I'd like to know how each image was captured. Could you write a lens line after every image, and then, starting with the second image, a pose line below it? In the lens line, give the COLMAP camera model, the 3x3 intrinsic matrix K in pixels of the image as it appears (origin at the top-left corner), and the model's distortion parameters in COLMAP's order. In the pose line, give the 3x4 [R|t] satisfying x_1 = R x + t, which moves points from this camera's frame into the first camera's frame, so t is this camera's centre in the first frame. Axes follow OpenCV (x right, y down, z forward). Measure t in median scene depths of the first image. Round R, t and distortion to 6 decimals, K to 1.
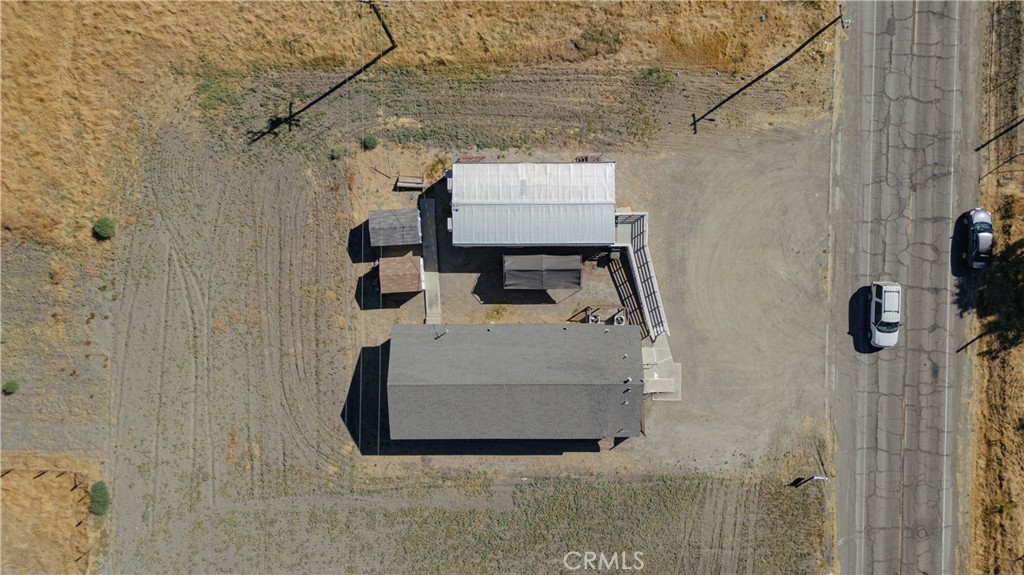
lens RADIAL K [[721.0, 0, 521.7], [0, 721.0, 287.3], [0, 0, 1]] dist [0.070618, -0.068492]
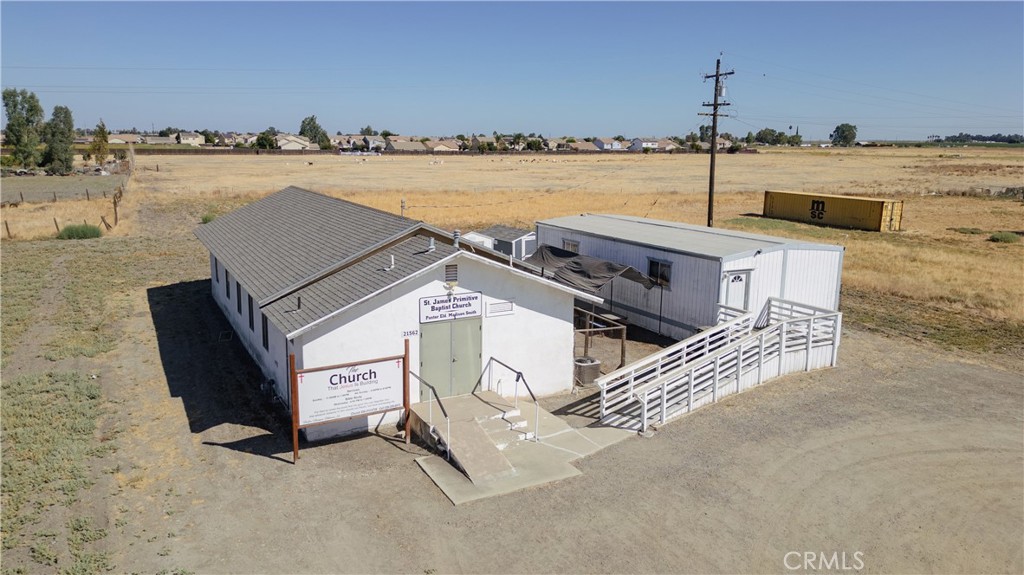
lens RADIAL K [[721.0, 0, 509.8], [0, 721.0, 283.1], [0, 0, 1]] dist [0.070618, -0.068492]
pose [[0.475379, 0.167780, -0.863634, 0.427981], [-0.879770, 0.085669, -0.467617, 0.248946], [-0.004470, 0.982095, 0.188334, 0.880662]]
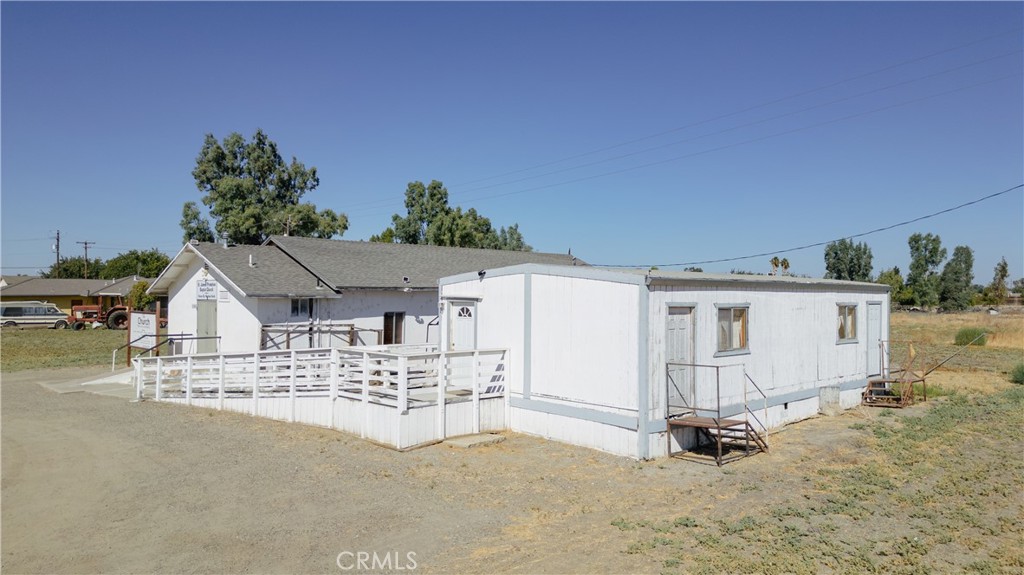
lens RADIAL K [[721.0, 0, 505.7], [0, 721.0, 294.0], [0, 0, 1]] dist [0.070618, -0.068492]
pose [[-0.721792, -0.012028, -0.692006, 0.308929], [-0.691999, -0.005381, 0.721878, -0.295213], [-0.012407, 0.999913, -0.004440, 0.952762]]
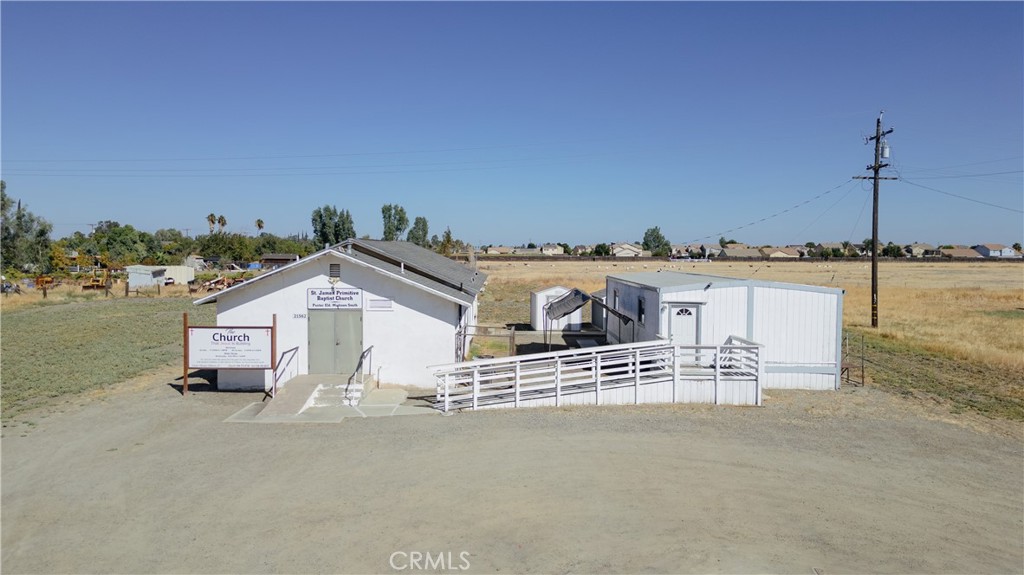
lens RADIAL K [[721.0, 0, 509.4], [0, 721.0, 281.6], [0, 0, 1]] dist [0.070618, -0.068492]
pose [[0.004994, 0.035575, -0.999355, 0.538597], [-0.999974, -0.005030, -0.005176, 0.031394], [-0.005211, 0.999354, 0.035549, 0.926910]]
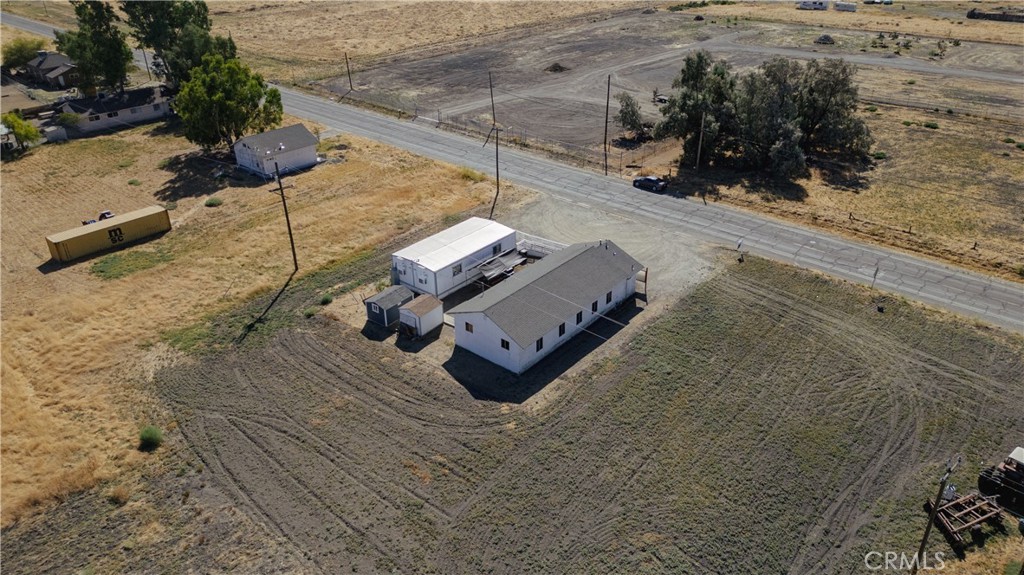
lens RADIAL K [[721.0, 0, 510.8], [0, 721.0, 285.9], [0, 0, 1]] dist [0.070618, -0.068492]
pose [[0.642987, -0.375158, 0.667700, -0.814006], [0.765777, 0.300886, -0.568377, 0.723961], [0.012330, 0.876769, 0.480753, 0.393613]]
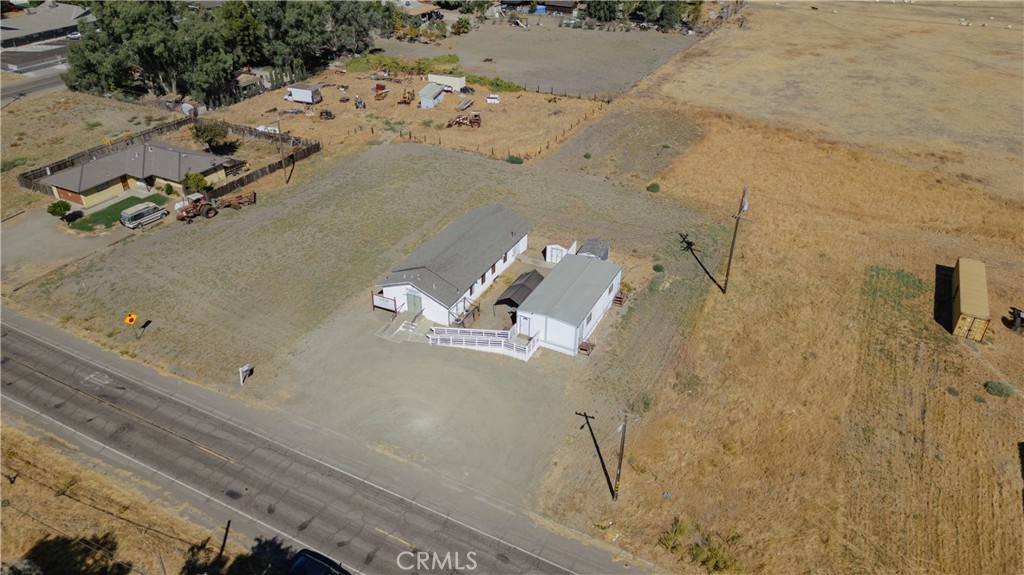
lens RADIAL K [[721.0, 0, 511.1], [0, 721.0, 290.2], [0, 0, 1]] dist [0.070618, -0.068492]
pose [[-0.446910, 0.460927, -0.766693, 0.998387], [-0.894526, -0.239598, 0.377381, -0.479287], [-0.009753, 0.854482, 0.519390, 0.316023]]
